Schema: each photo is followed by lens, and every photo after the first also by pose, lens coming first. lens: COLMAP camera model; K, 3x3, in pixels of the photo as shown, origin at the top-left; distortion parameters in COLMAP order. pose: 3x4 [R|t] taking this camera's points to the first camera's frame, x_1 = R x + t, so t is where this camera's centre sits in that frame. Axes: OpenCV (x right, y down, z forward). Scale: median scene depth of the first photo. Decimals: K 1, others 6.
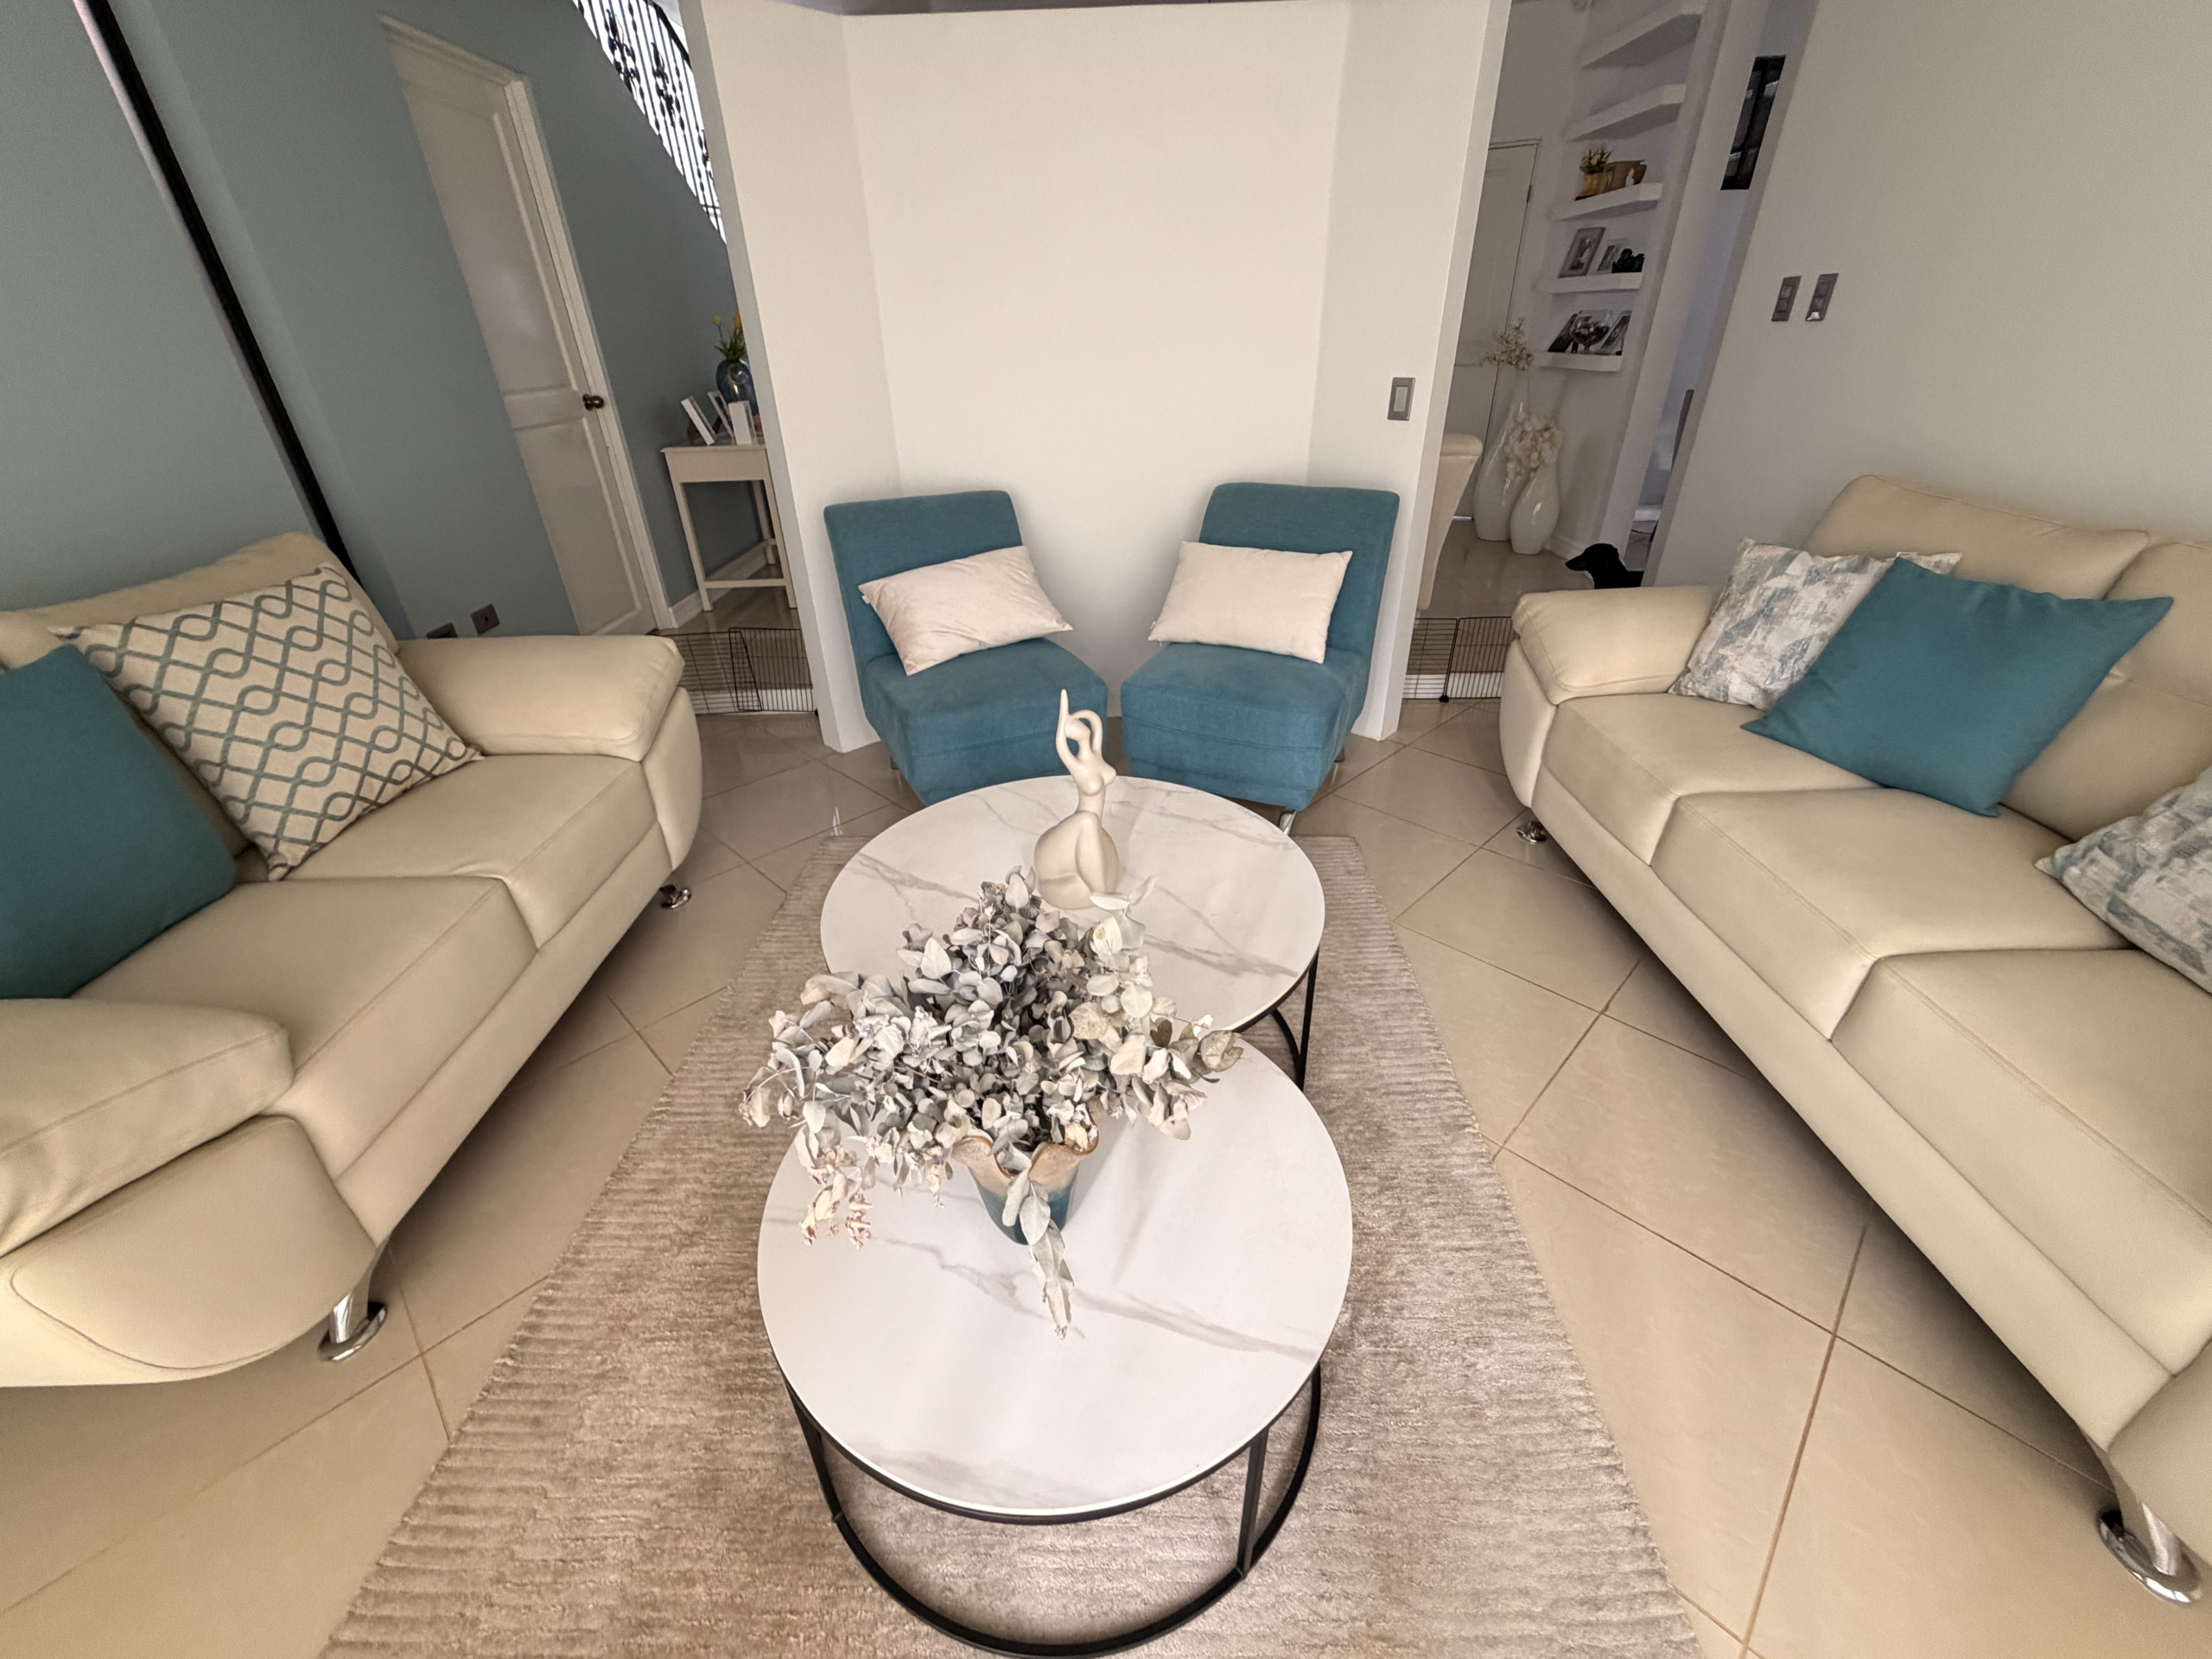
lens RADIAL K [[885.6, 0, 1106.0], [0, 885.6, 829.5], [0, 0, 1]] dist [0.000222, 0.000043]
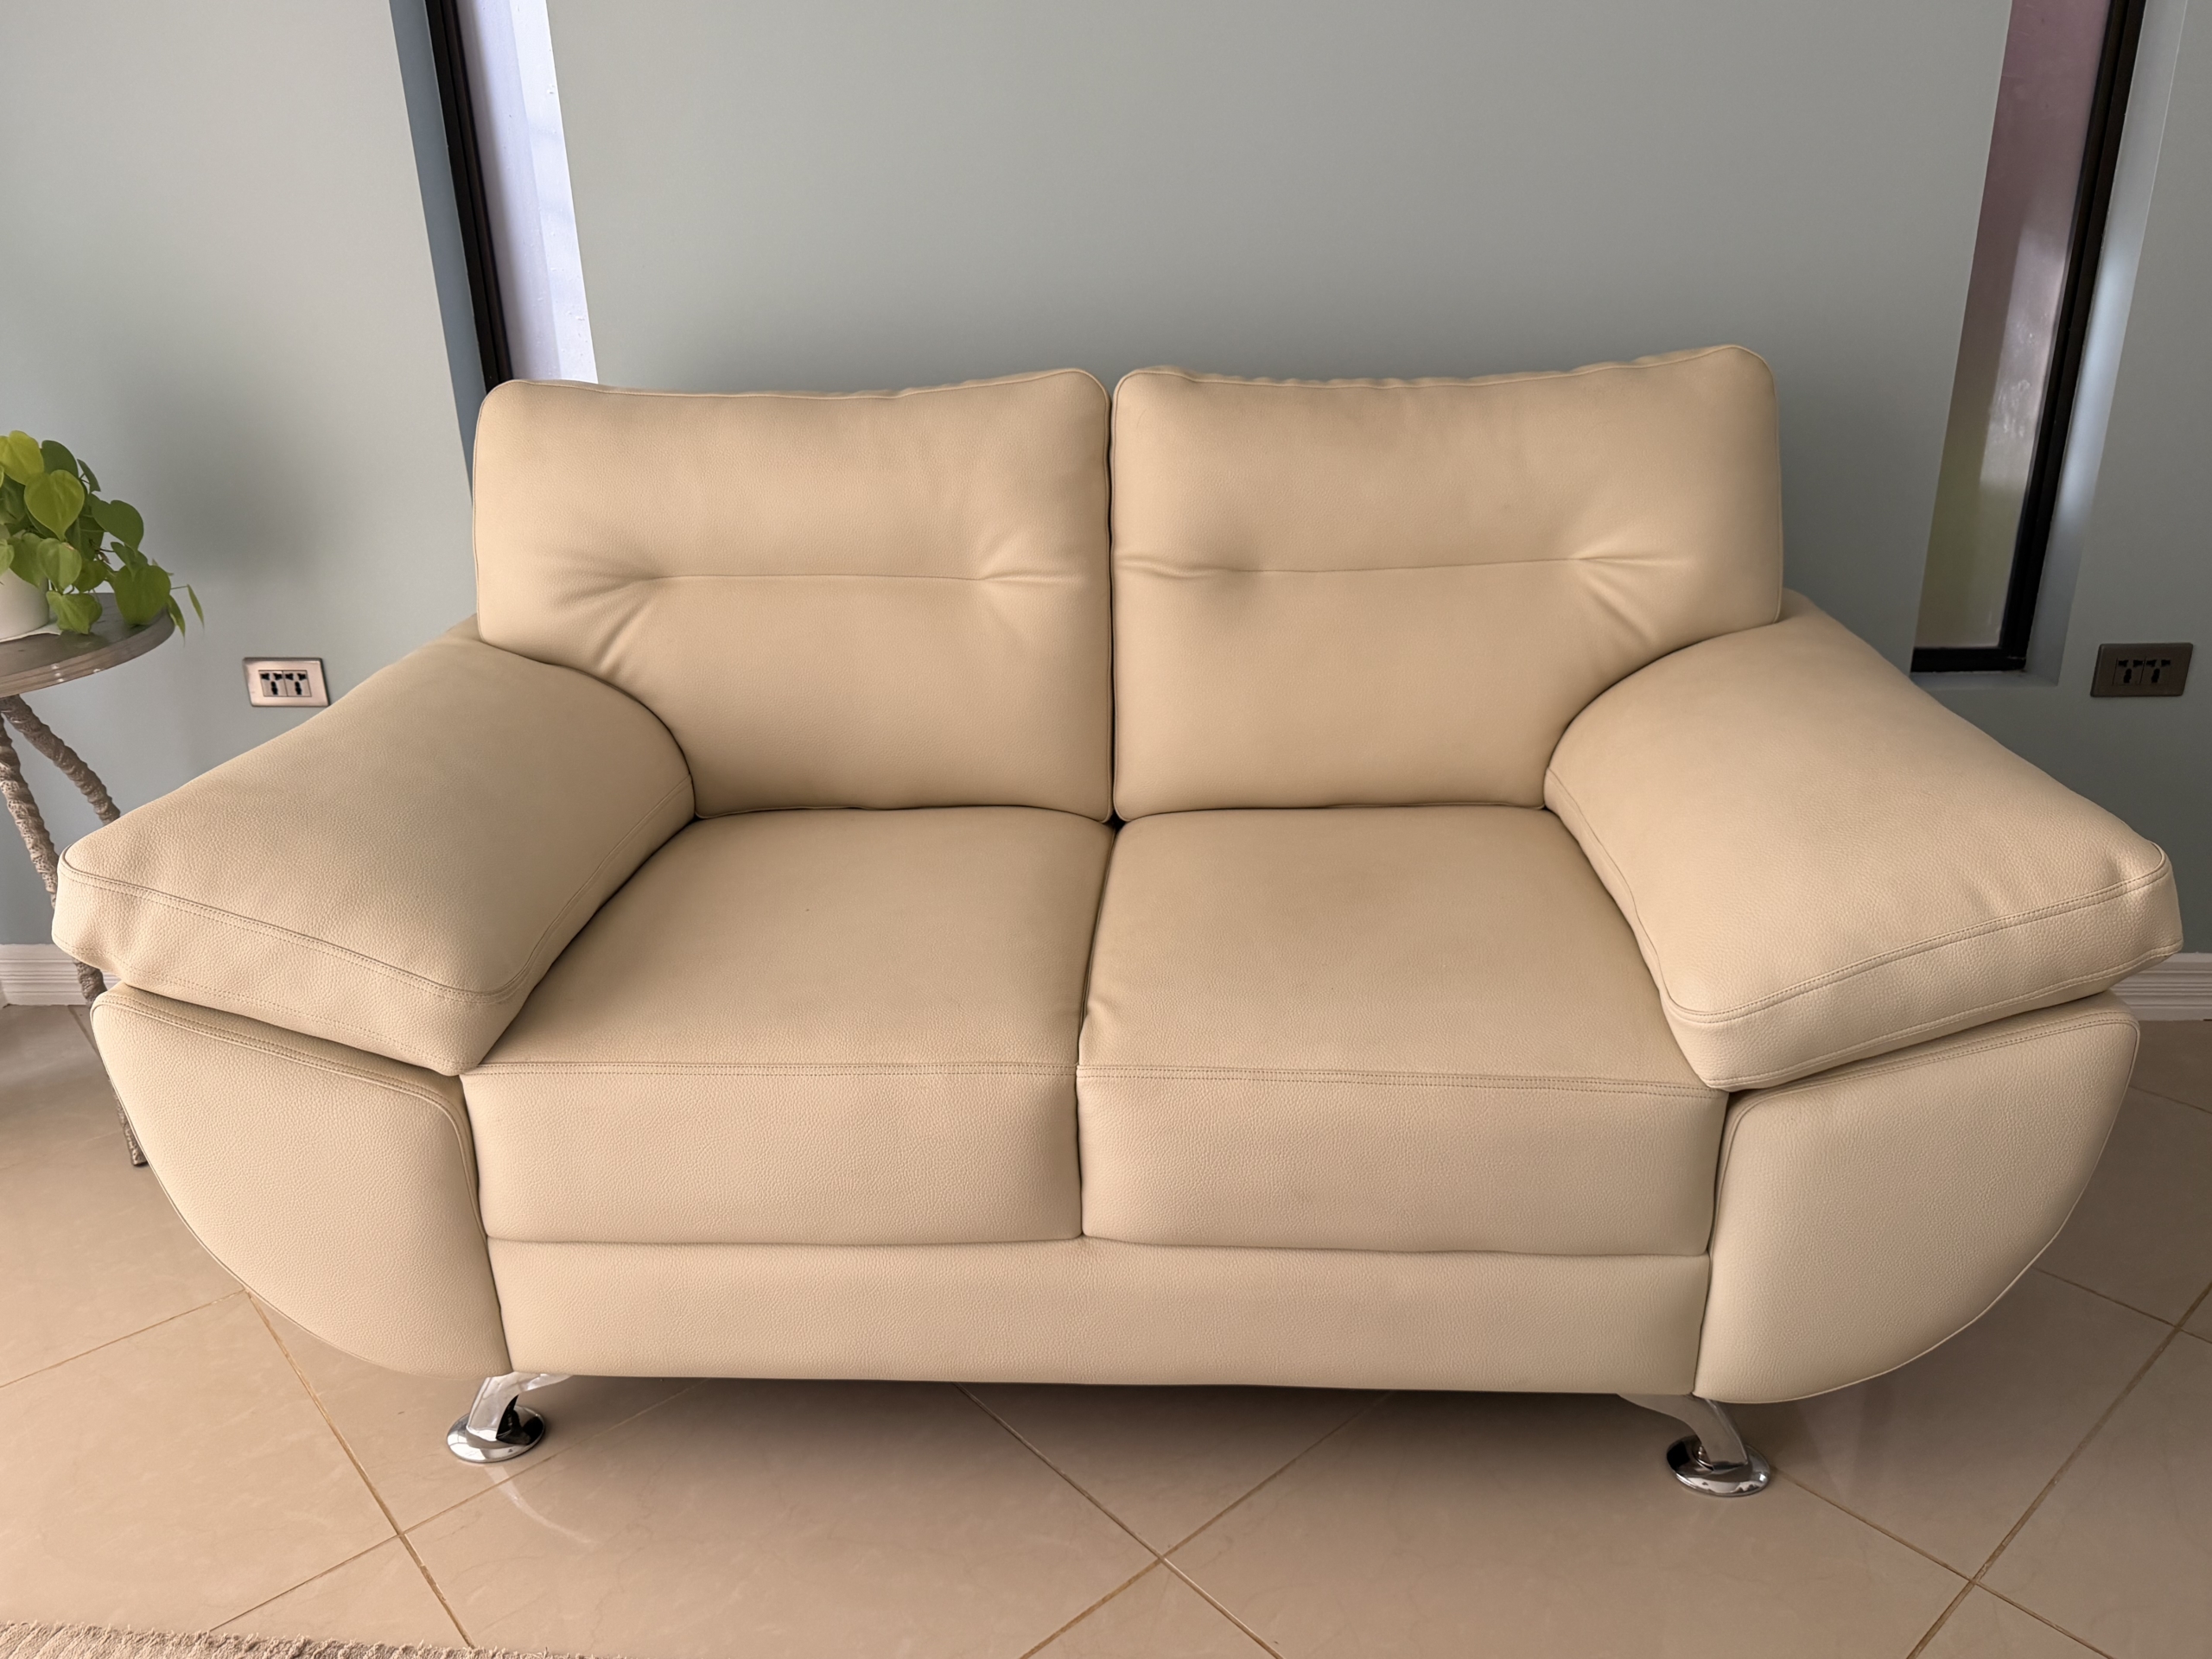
lens RADIAL K [[1604.6, 0, 1106.0], [0, 1604.6, 829.5], [0, 0, 1]] dist [-0.001997, -0.001061]
pose [[-0.065194, 0.366511, -0.928127, 0.027325], [-0.473915, 0.807145, 0.352025, -0.257480], [0.878154, 0.462803, 0.121074, 0.652905]]
